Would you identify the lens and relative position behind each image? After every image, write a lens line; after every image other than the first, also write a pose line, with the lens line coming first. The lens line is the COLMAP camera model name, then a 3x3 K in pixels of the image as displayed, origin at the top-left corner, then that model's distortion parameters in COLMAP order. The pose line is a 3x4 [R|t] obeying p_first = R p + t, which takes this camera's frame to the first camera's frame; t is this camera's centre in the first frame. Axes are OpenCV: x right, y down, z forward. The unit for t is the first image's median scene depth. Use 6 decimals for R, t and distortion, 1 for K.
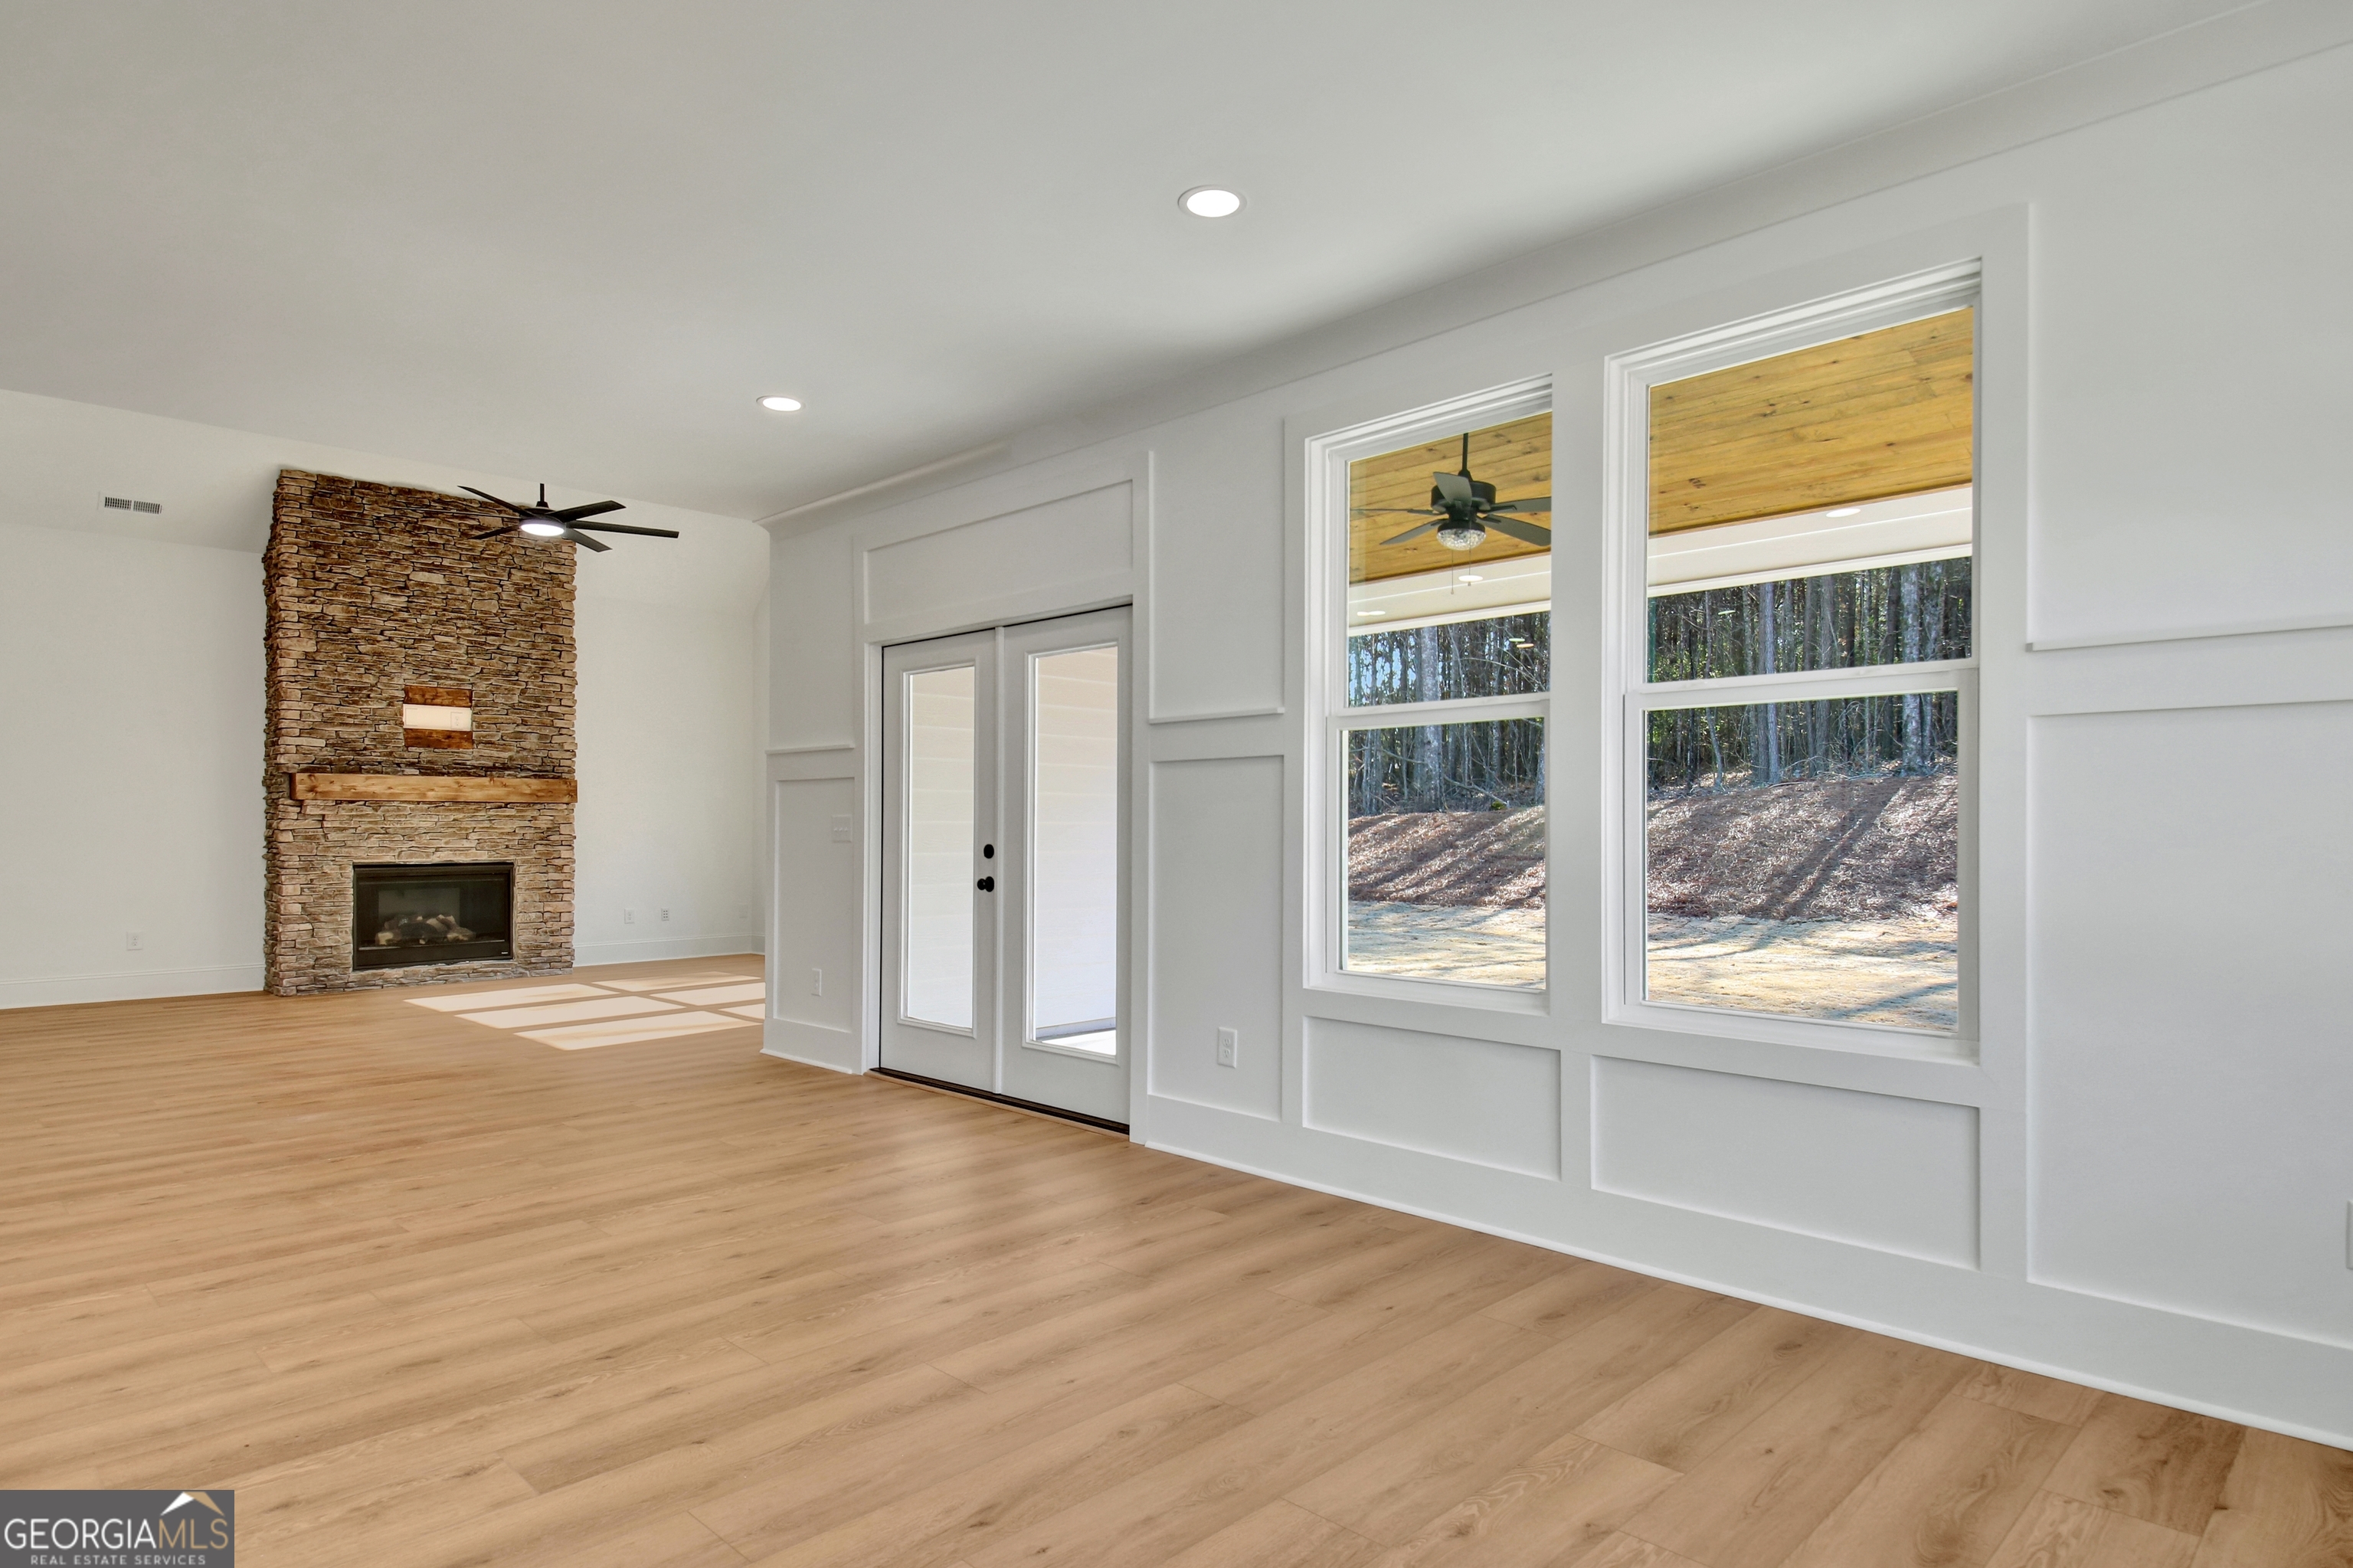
lens RADIAL K [[1263.8, 0, 1150.8], [0, 1263.8, 828.6], [0, 0, 1]] dist [0.027765, -0.025051]
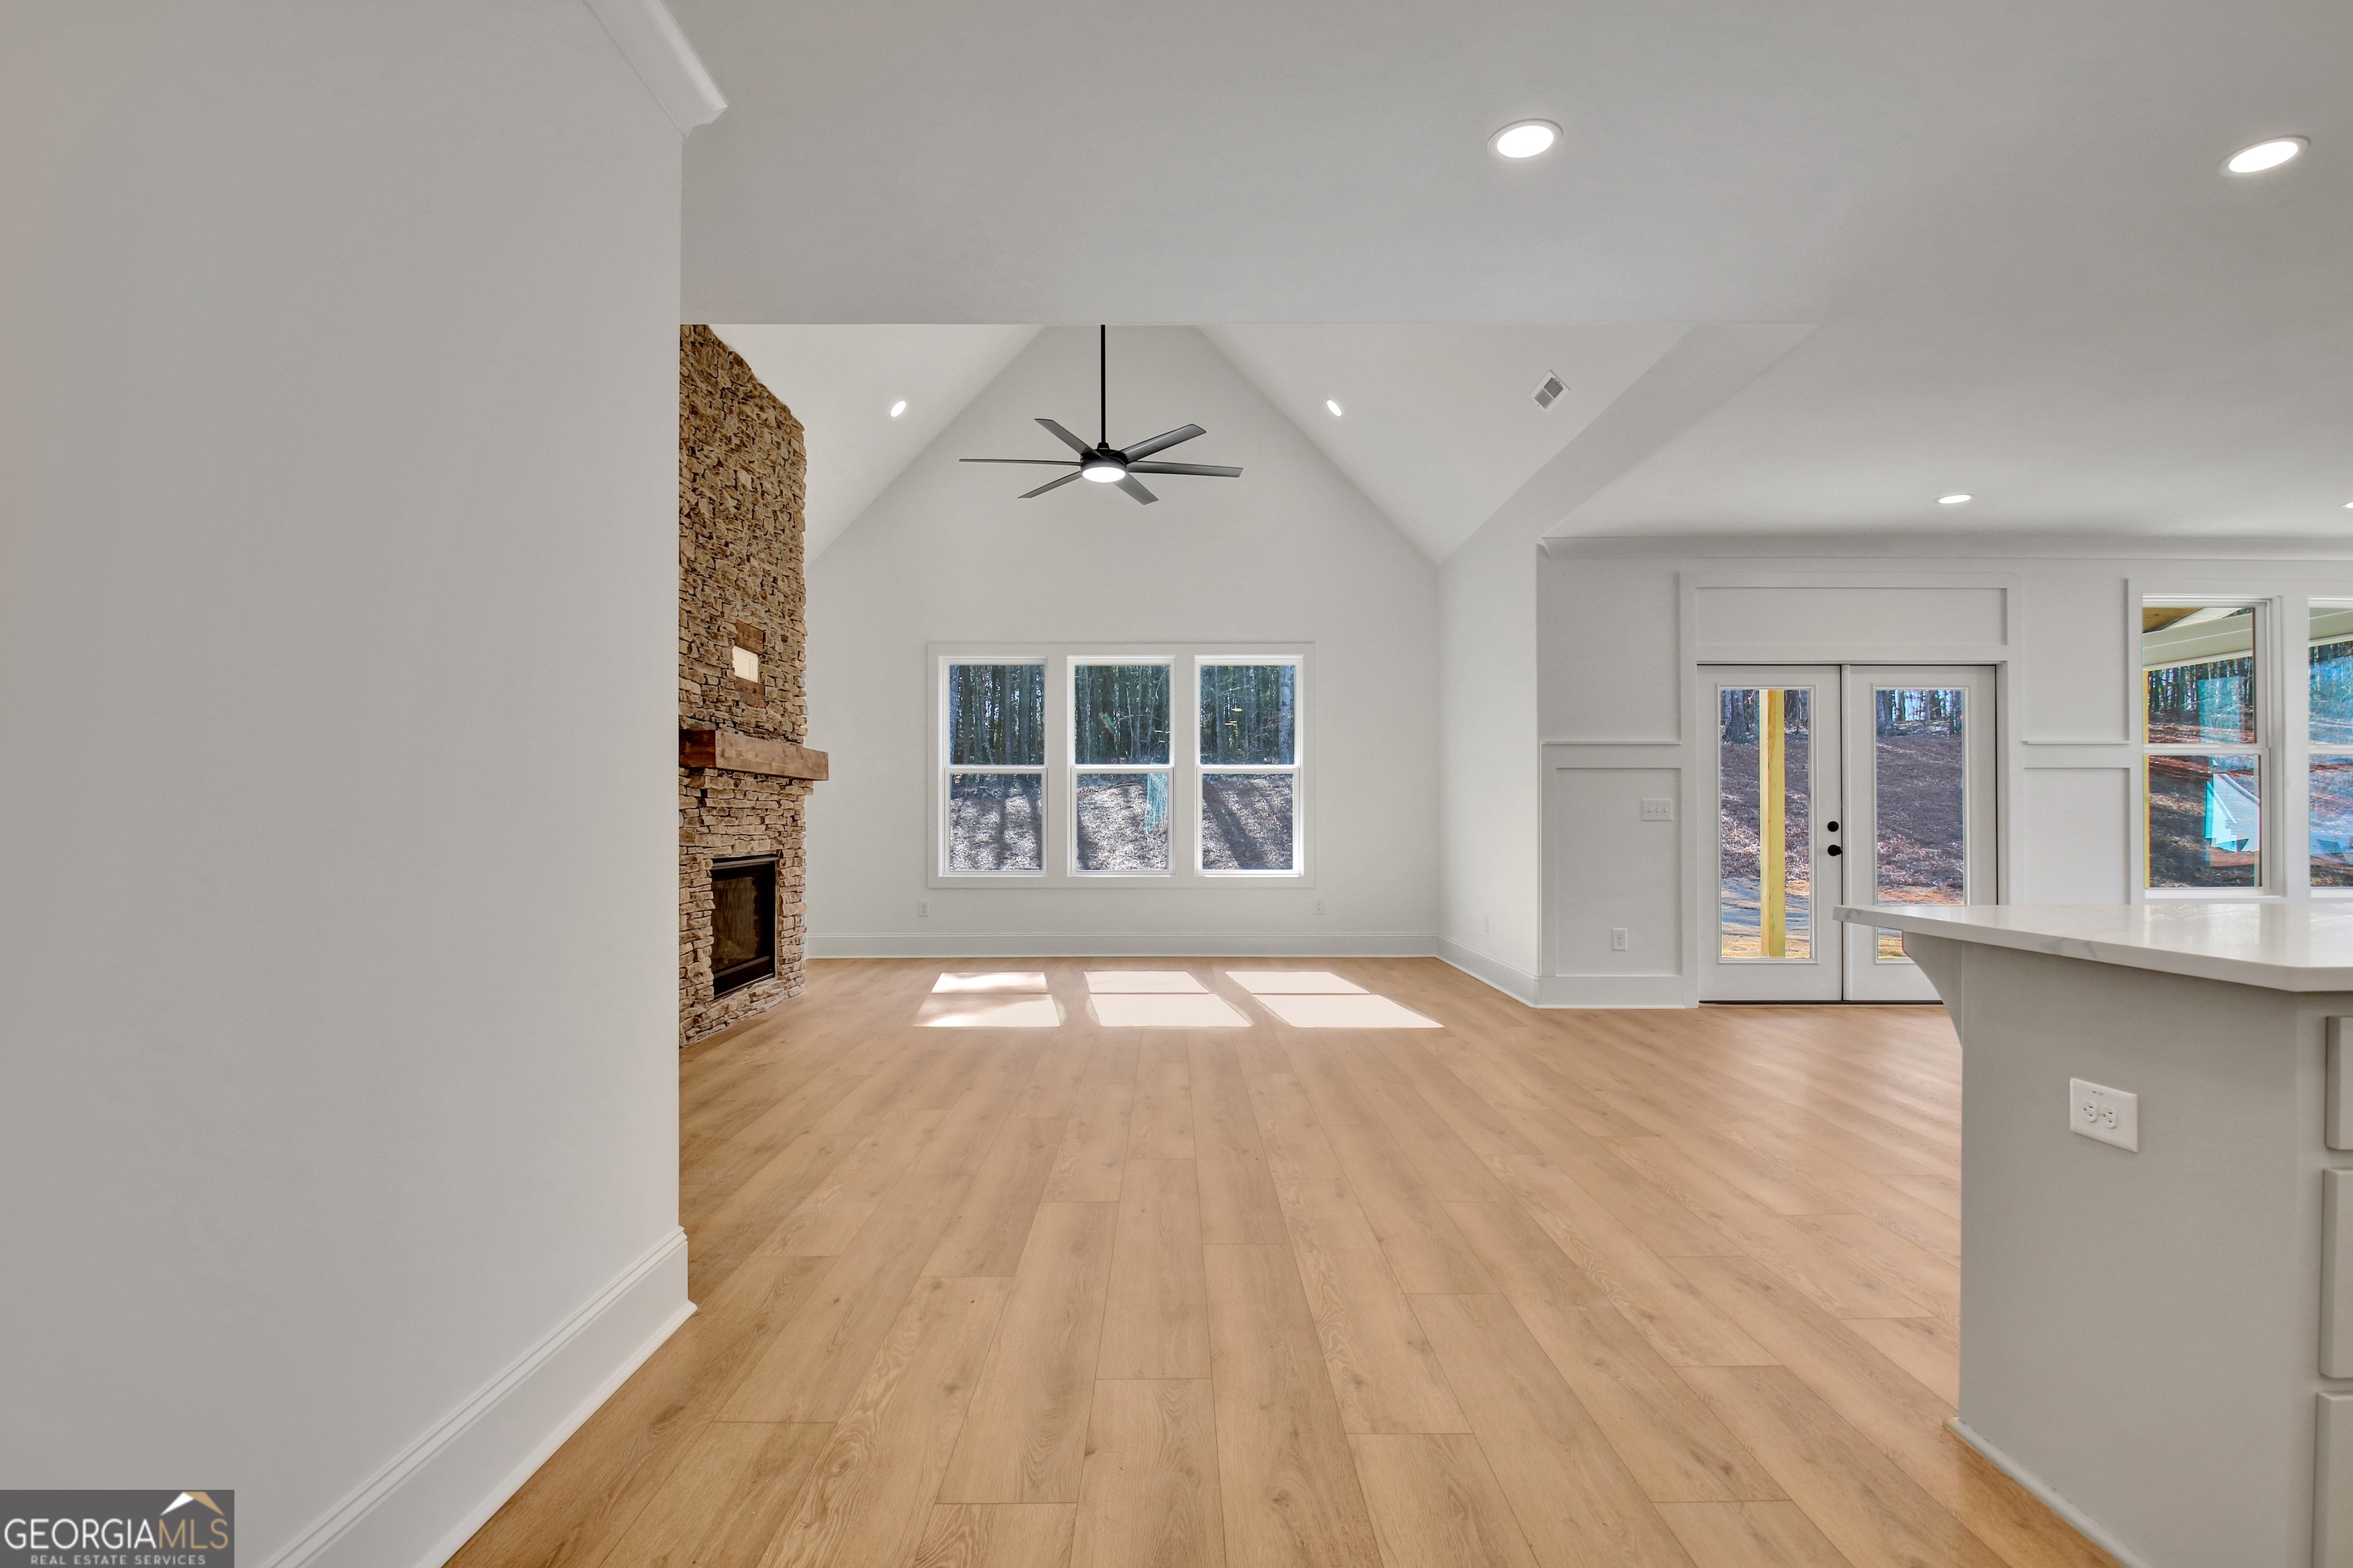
lens RADIAL K [[1156.5, 0, 1152.1], [0, 1156.5, 810.0], [0, 0, 1]] dist [0.010355, -0.001408]
pose [[0.693374, 0.008844, 0.720523, -0.951014], [-0.001293, 0.999938, -0.011029, 0.007427], [-0.720576, 0.006716, 0.693343, 0.369254]]
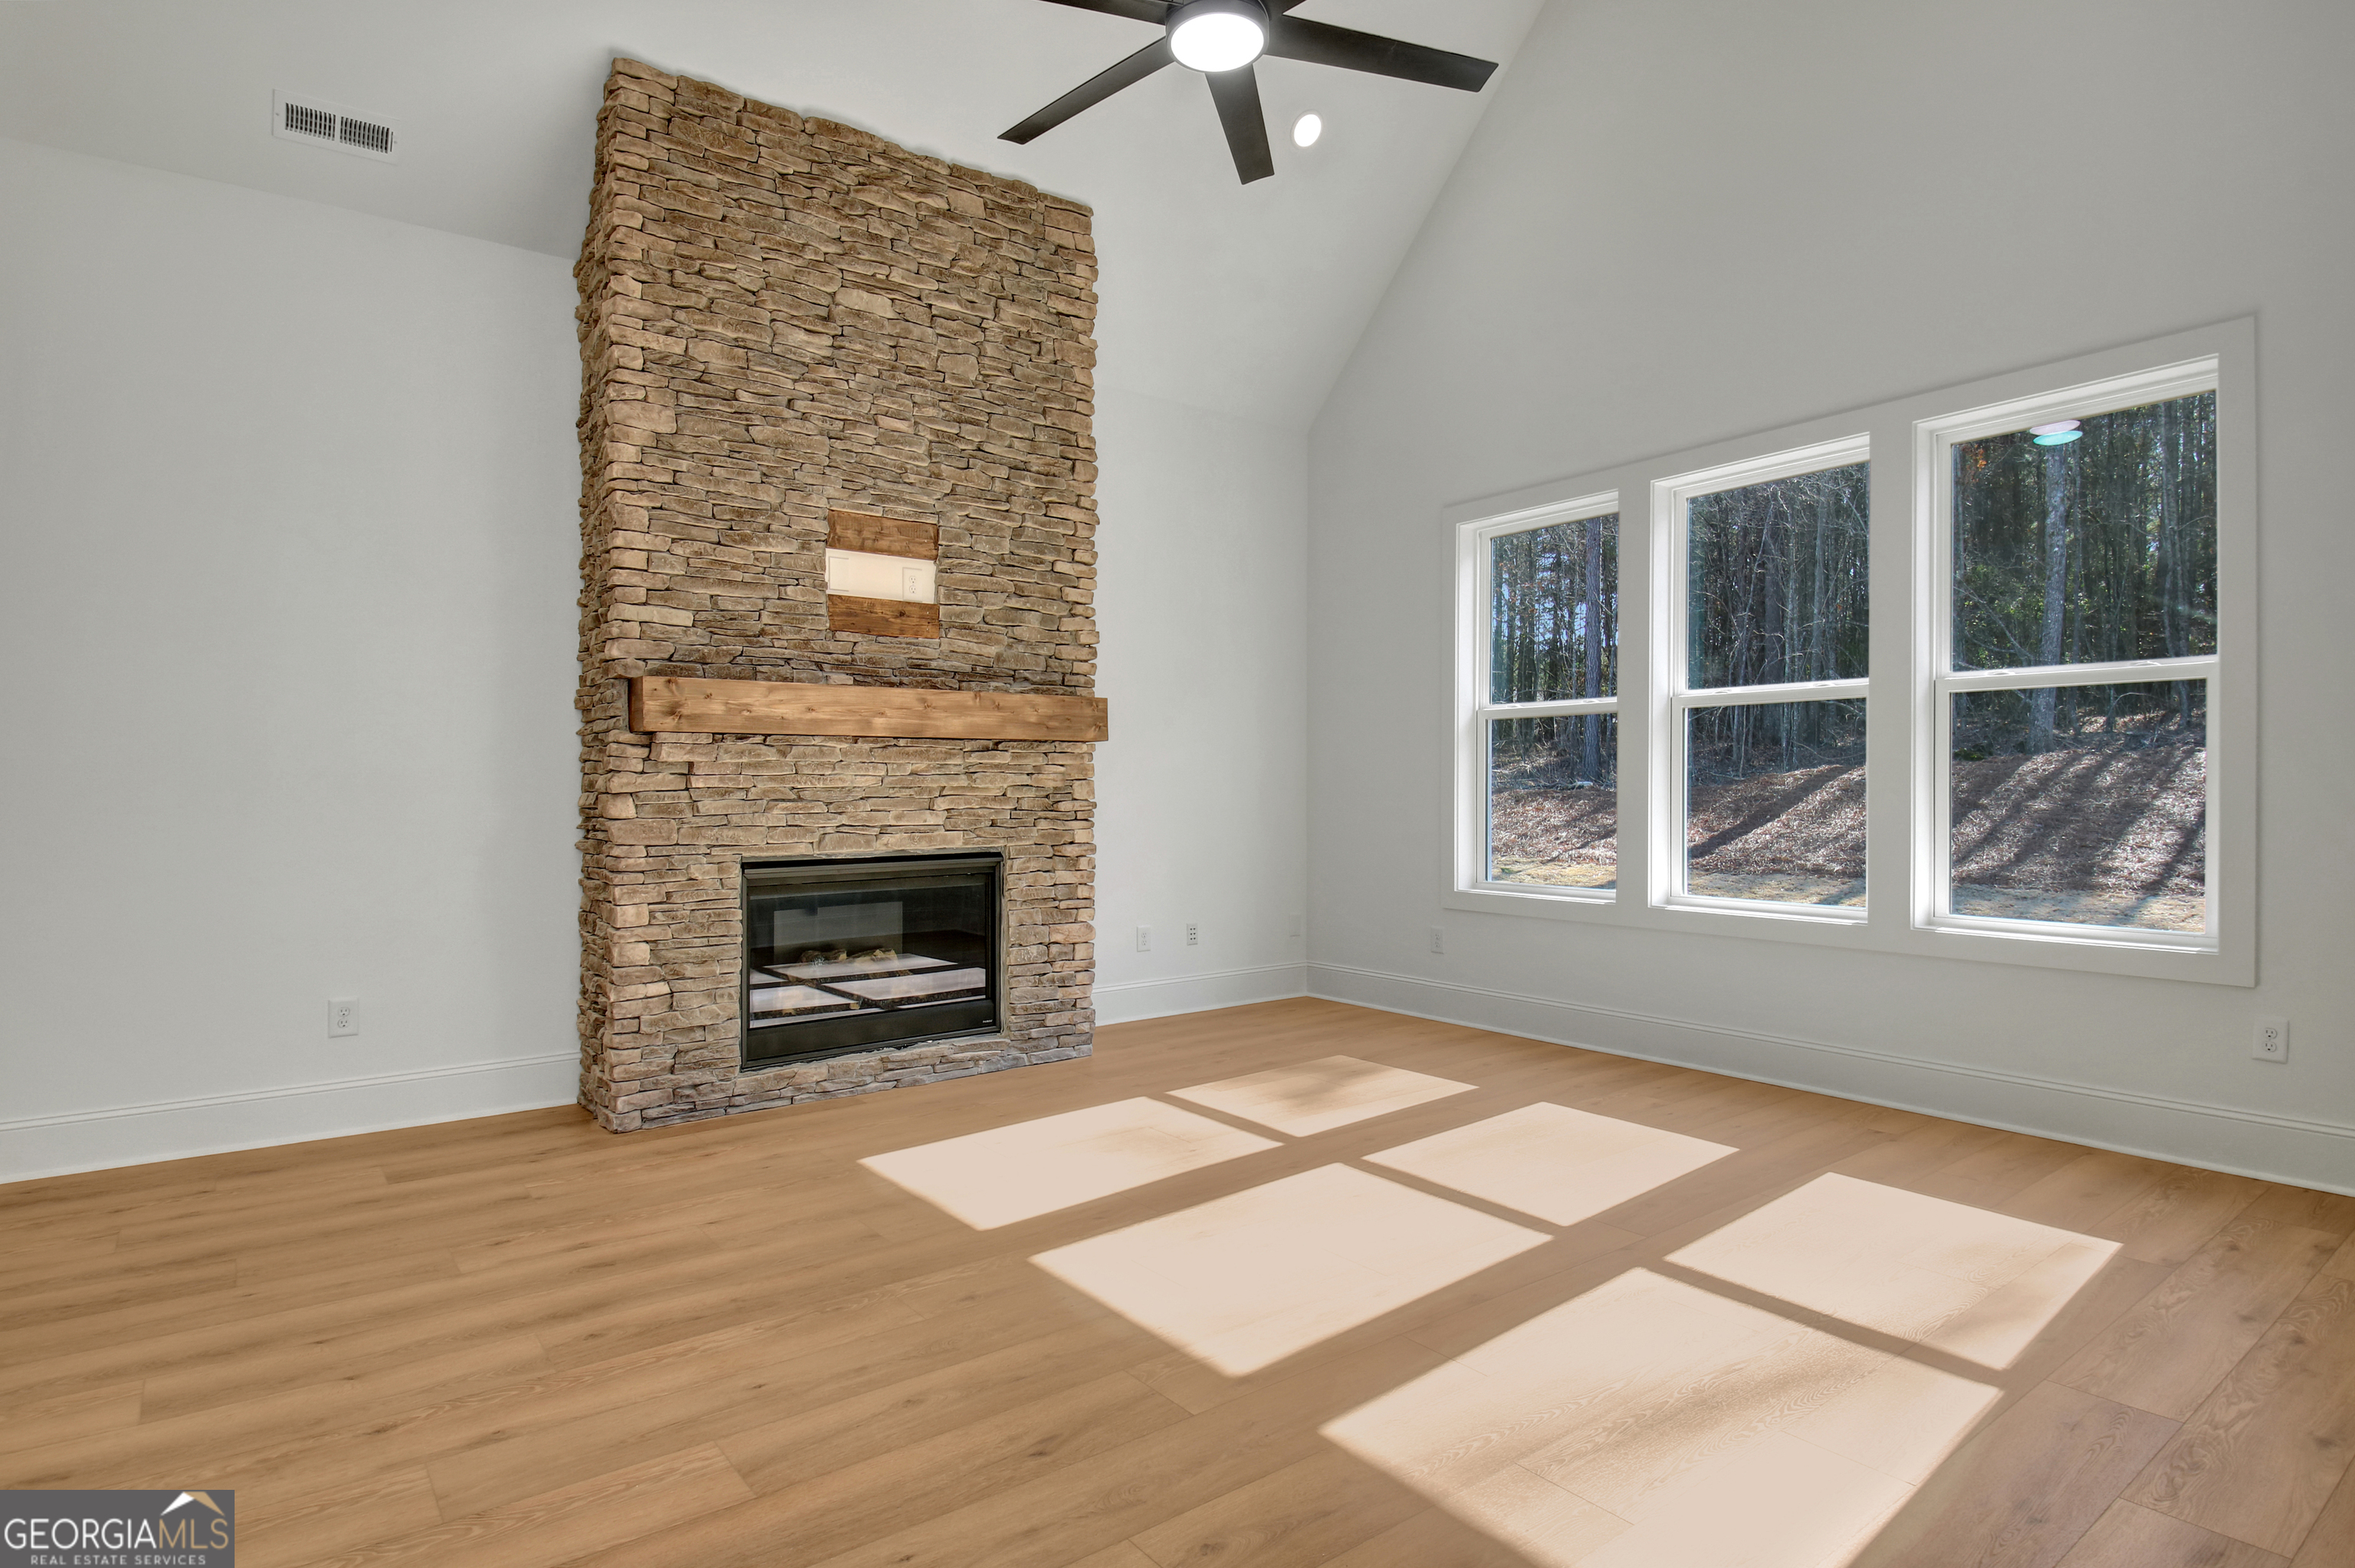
lens RADIAL K [[1242.6, 0, 1172.8], [0, 1242.6, 787.5], [0, 0, 1]] dist [0.017537, -0.025242]
pose [[0.993692, 0.000422, -0.112143, -0.412121], [0.000216, 0.999984, 0.005676, -0.004042], [0.112144, -0.005665, 0.993676, 0.543151]]
